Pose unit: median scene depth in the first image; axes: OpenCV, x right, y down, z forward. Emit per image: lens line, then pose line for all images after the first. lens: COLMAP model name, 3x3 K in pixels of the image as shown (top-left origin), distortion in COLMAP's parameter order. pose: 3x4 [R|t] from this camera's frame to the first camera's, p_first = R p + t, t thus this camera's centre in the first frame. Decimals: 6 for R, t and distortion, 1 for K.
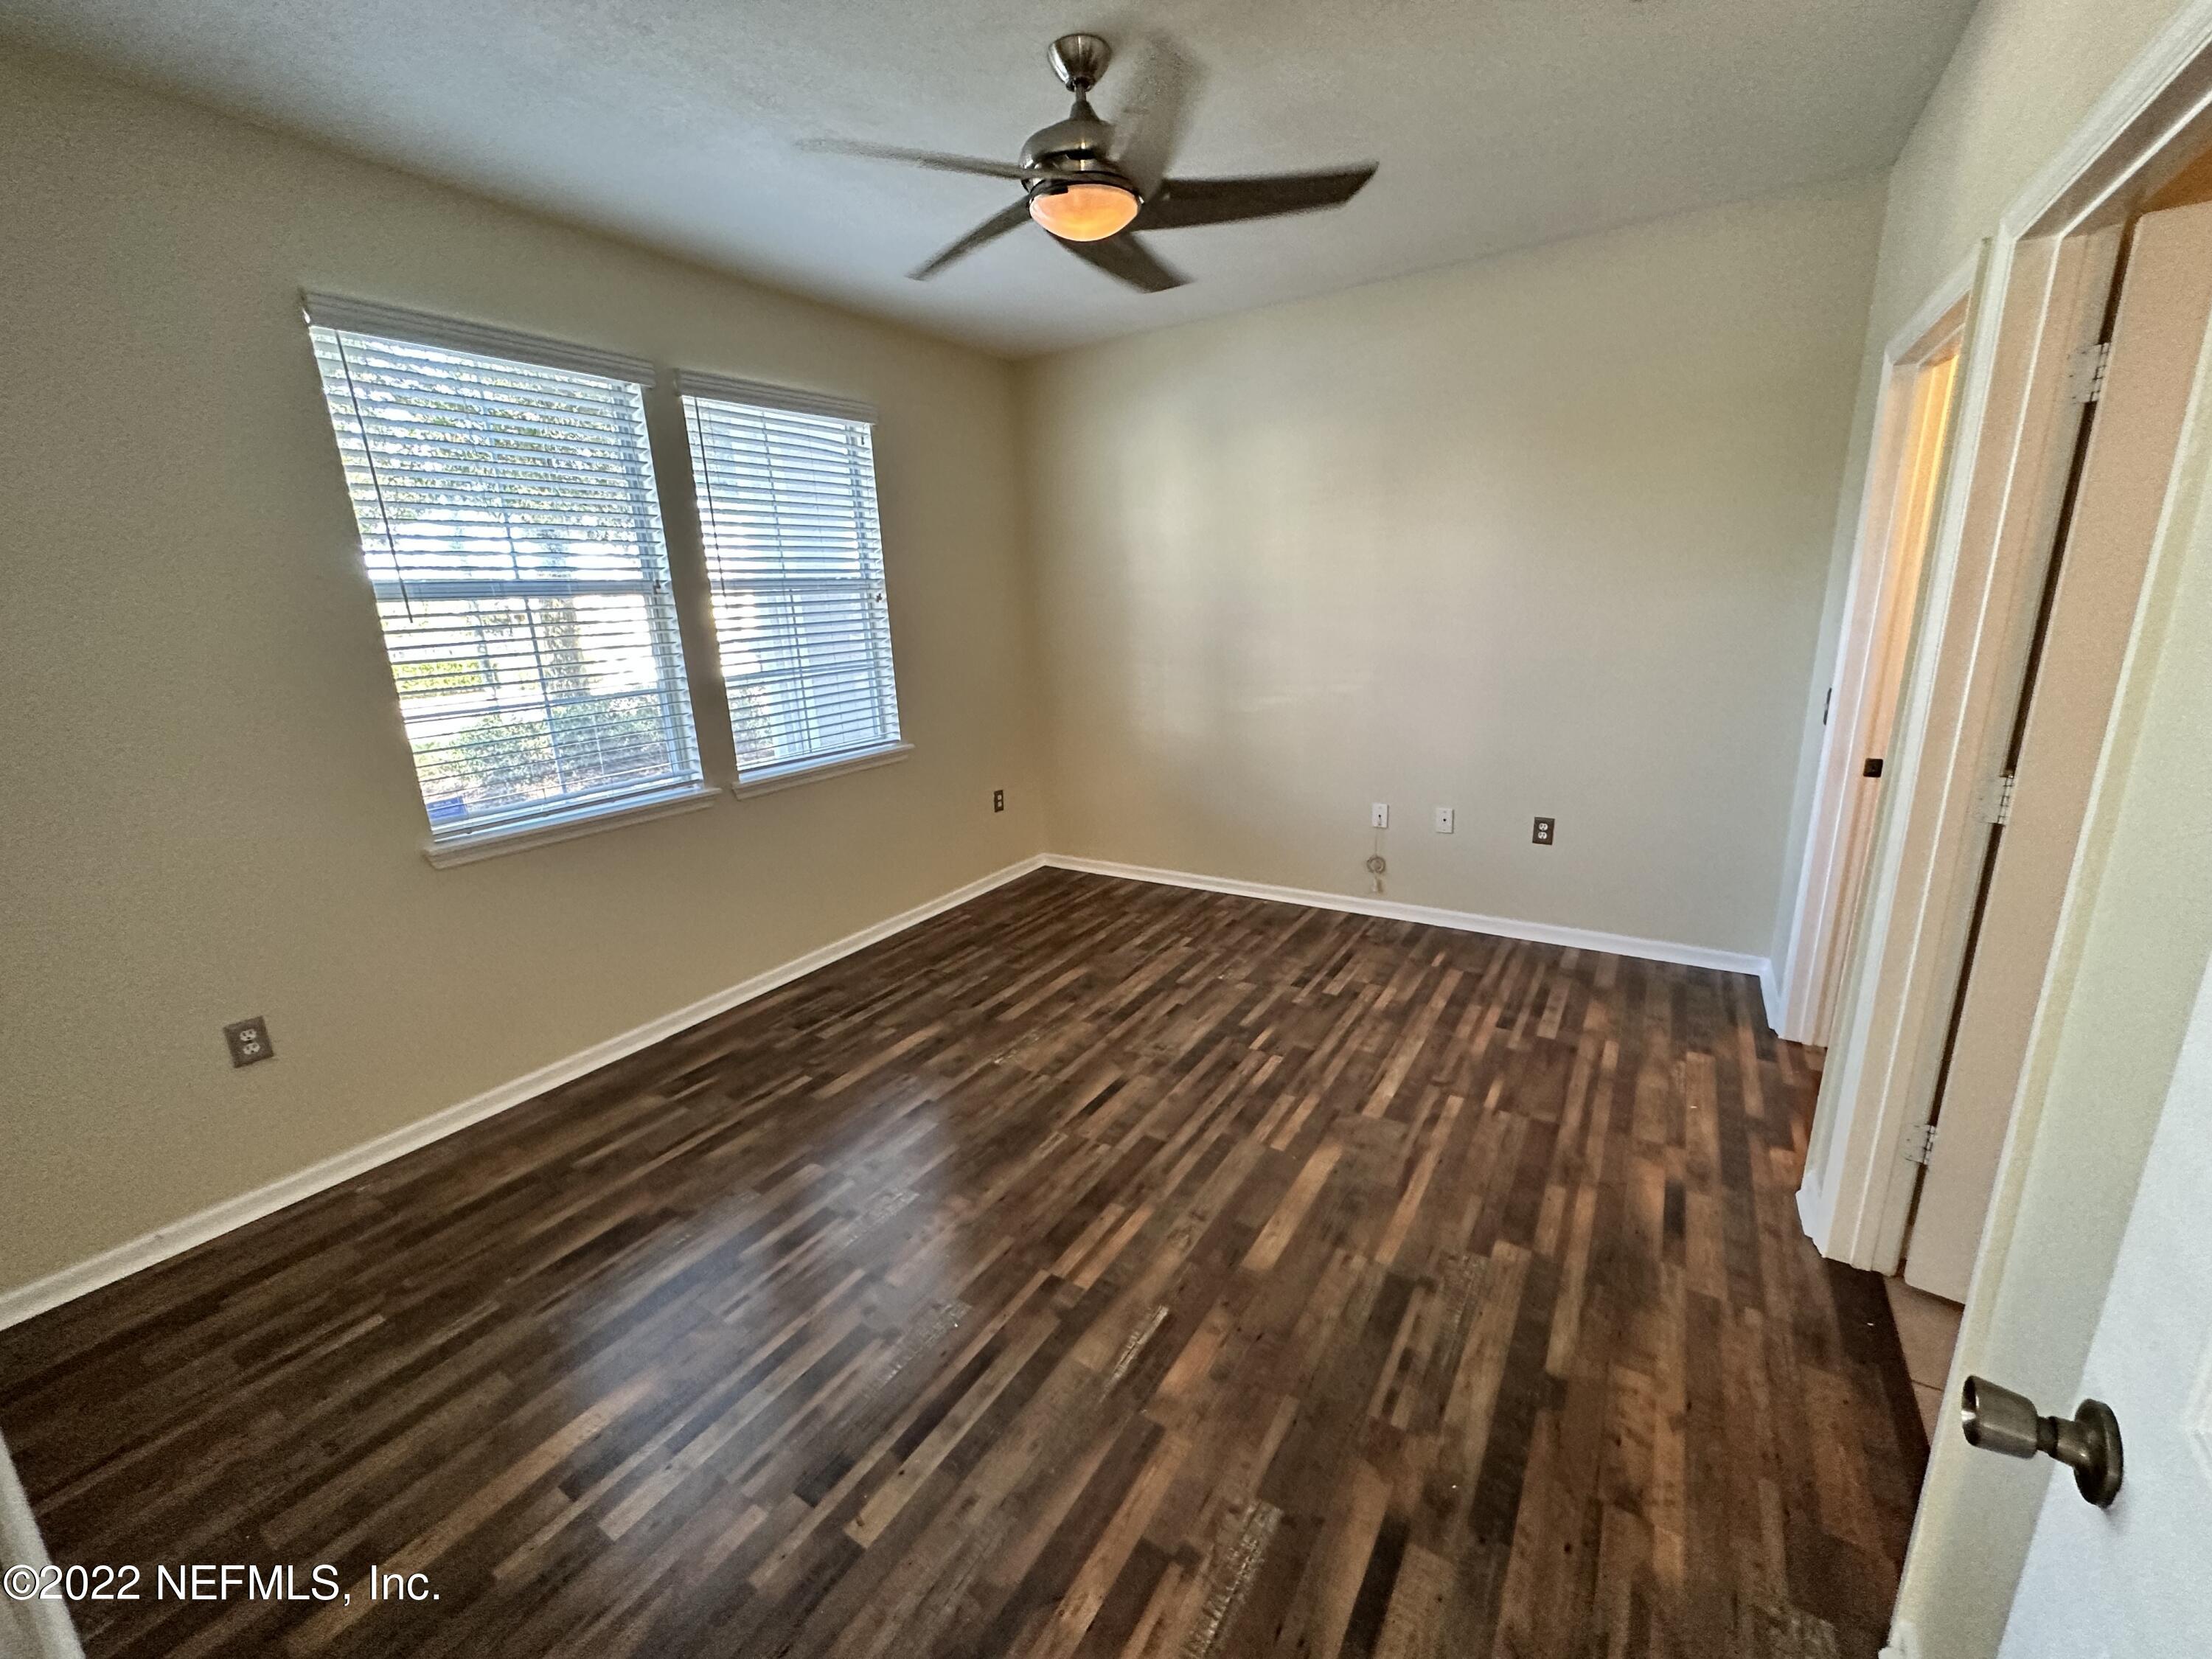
lens RADIAL K [[887.6, 0, 1106.0], [0, 887.6, 829.5], [0, 0, 1]] dist [-0.010313, 0.006076]
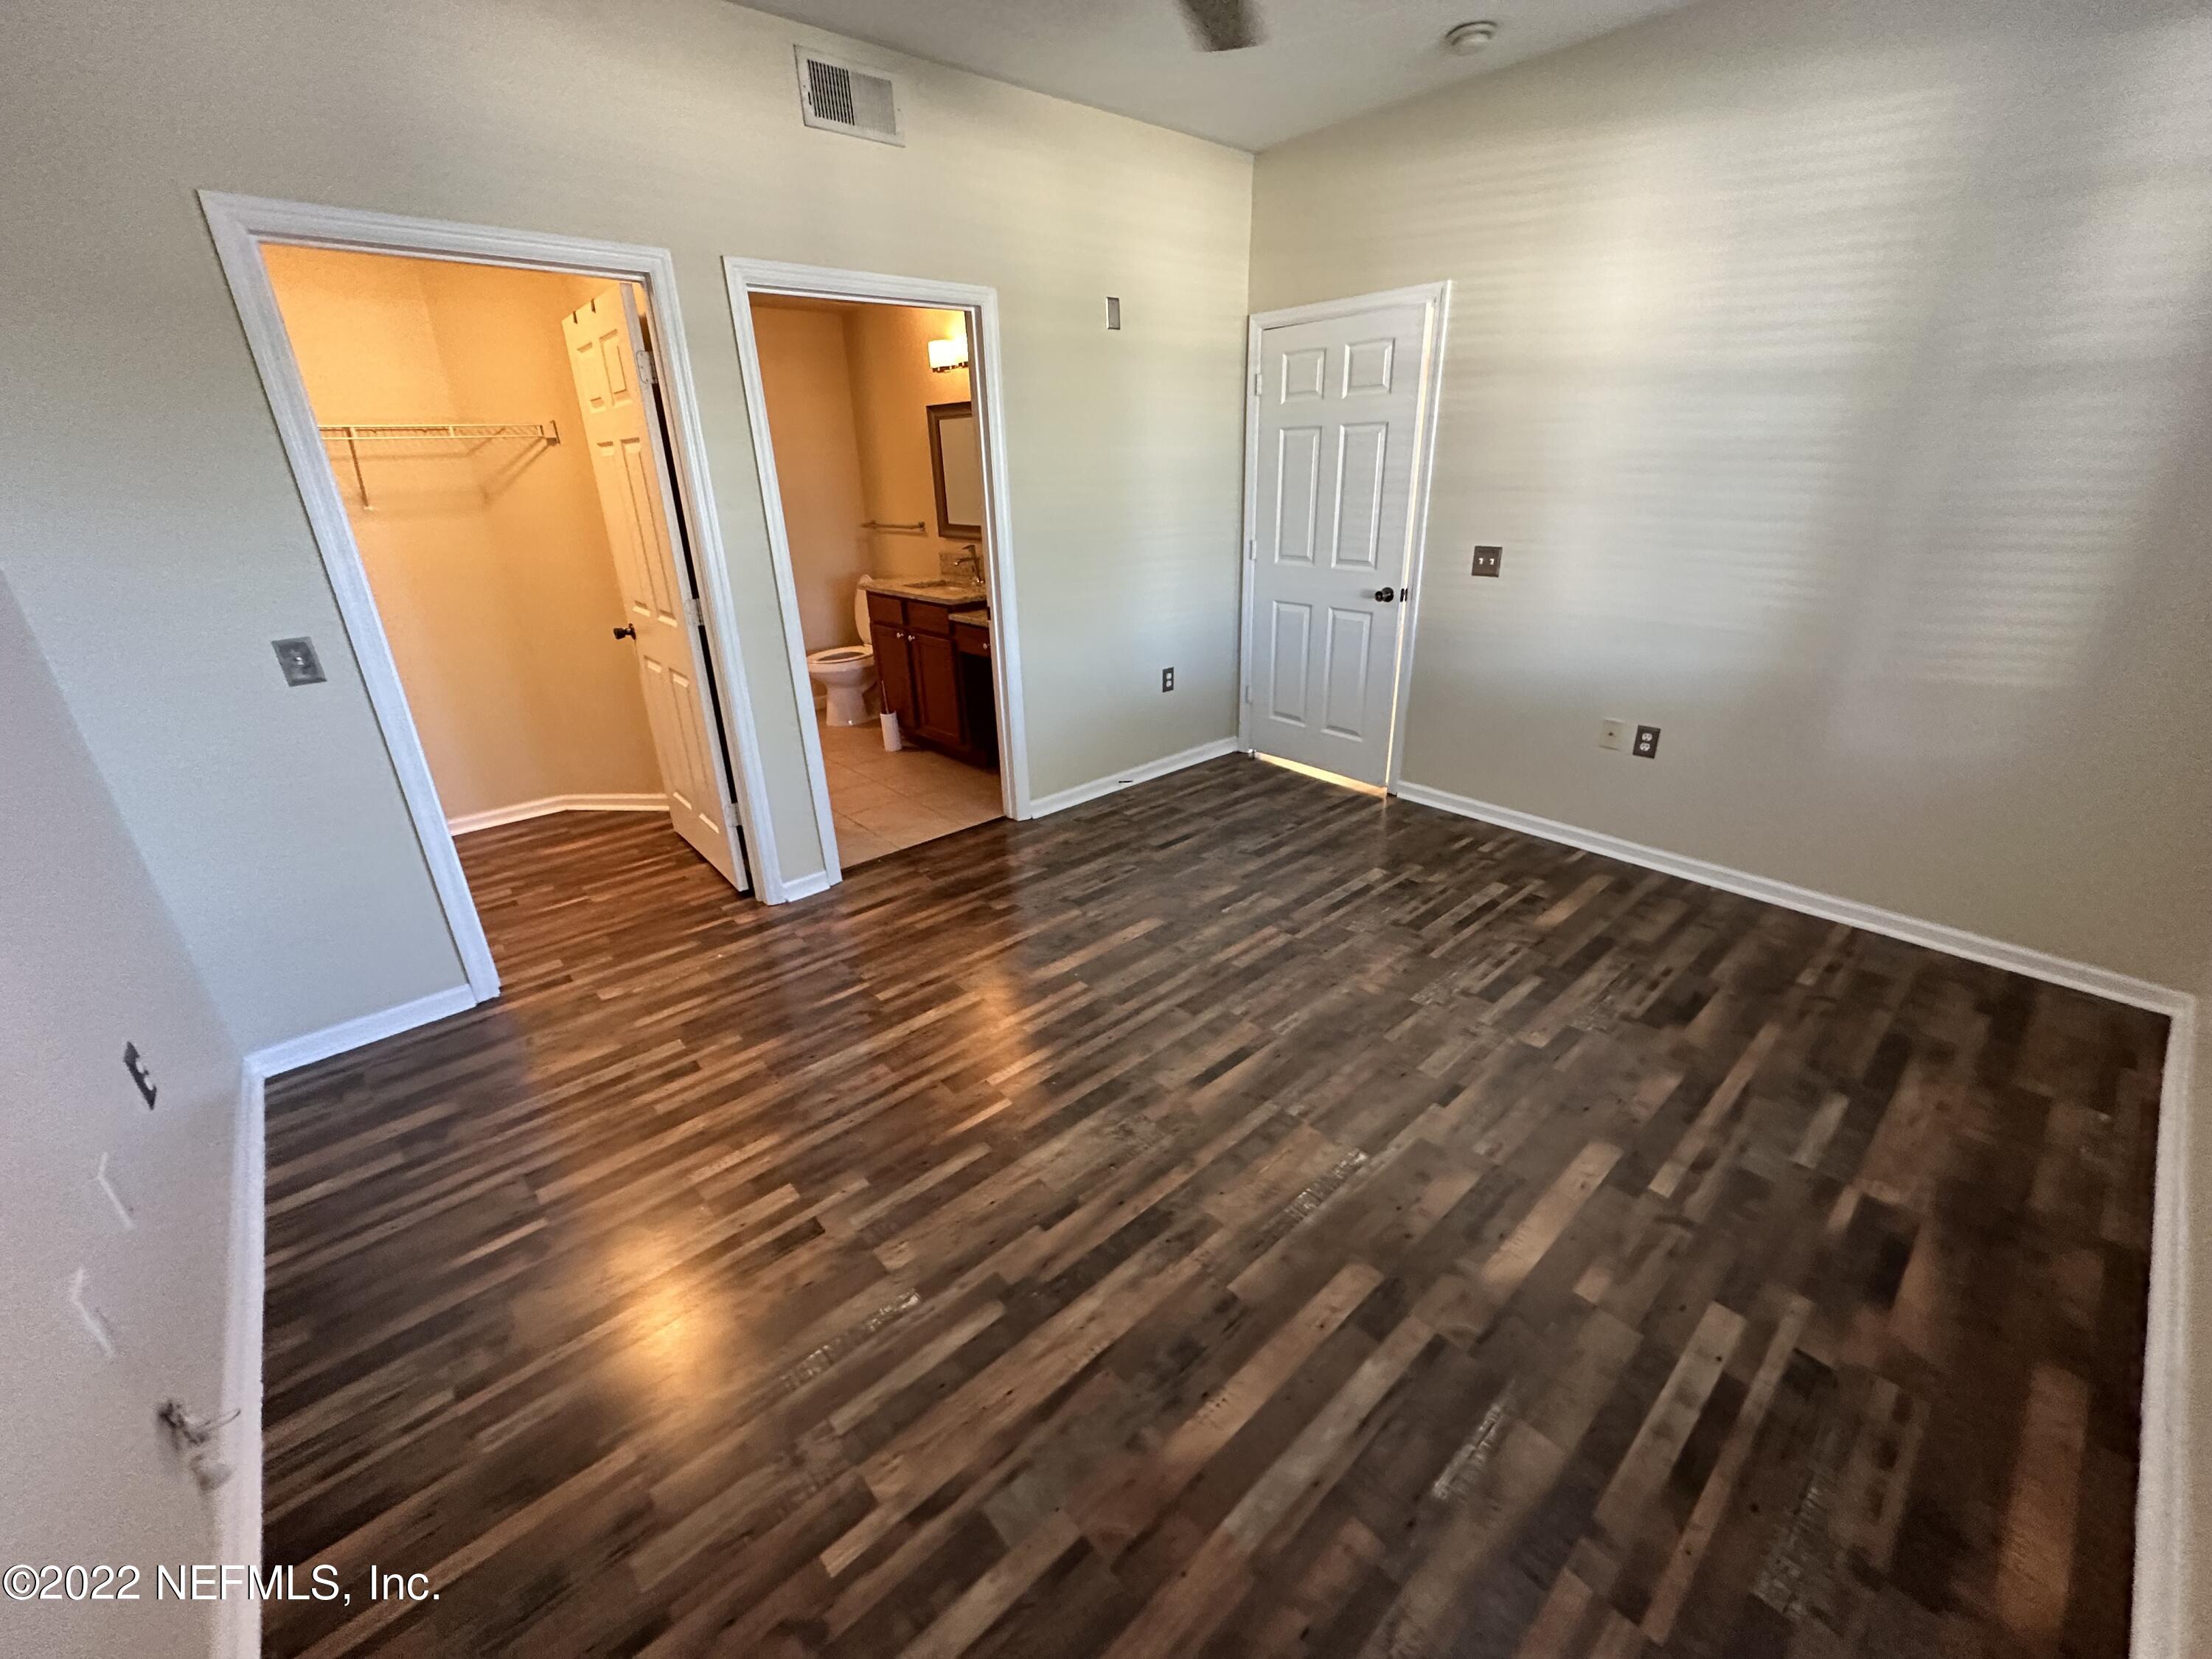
lens RADIAL K [[887.6, 0, 1106.0], [0, 887.6, 829.5], [0, 0, 1]] dist [-0.010313, 0.006076]
pose [[-0.959768, -0.048149, 0.276636, -0.112726], [0.128574, 0.800481, 0.585404, -0.375061], [-0.249629, 0.597421, -0.762085, 1.454850]]
